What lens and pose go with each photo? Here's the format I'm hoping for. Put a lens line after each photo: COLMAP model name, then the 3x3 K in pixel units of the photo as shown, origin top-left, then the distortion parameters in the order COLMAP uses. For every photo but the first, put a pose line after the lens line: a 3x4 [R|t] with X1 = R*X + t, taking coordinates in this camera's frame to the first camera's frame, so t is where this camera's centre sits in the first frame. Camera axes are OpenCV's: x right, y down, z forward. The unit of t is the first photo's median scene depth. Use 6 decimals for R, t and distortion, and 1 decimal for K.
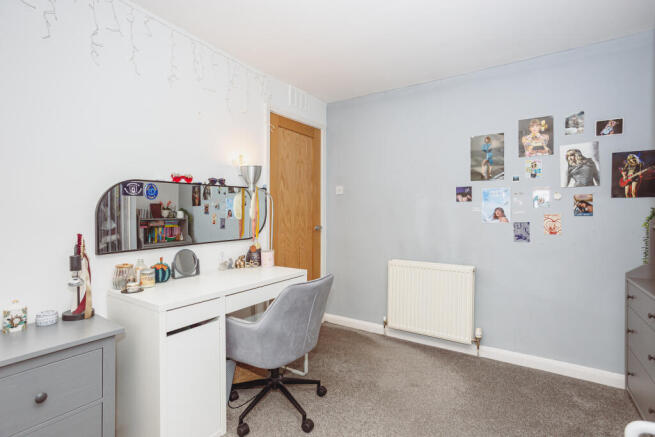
lens RADIAL K [[318.9, 0, 322.0], [0, 318.9, 207.8], [0, 0, 1]] dist [-0.026369, 0.016565]
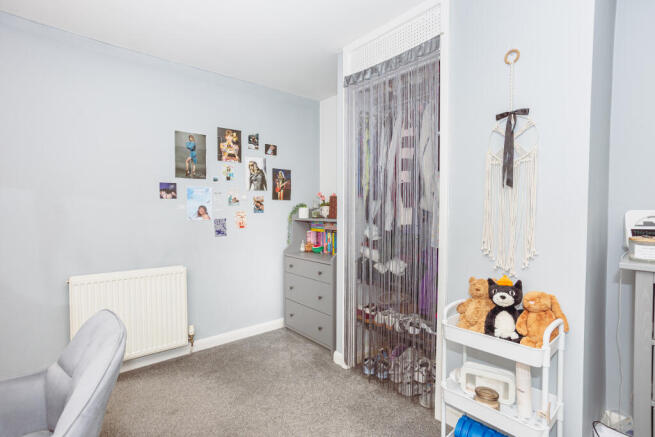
lens RADIAL K [[318.9, 0, 324.0], [0, 318.9, 215.5], [0, 0, 1]] dist [-0.026369, 0.016565]
pose [[0.279804, -0.019205, 0.959865, -0.357875], [-0.014318, 0.999605, 0.024174, 0.001259], [-0.959950, -0.020507, 0.279418, 0.332574]]
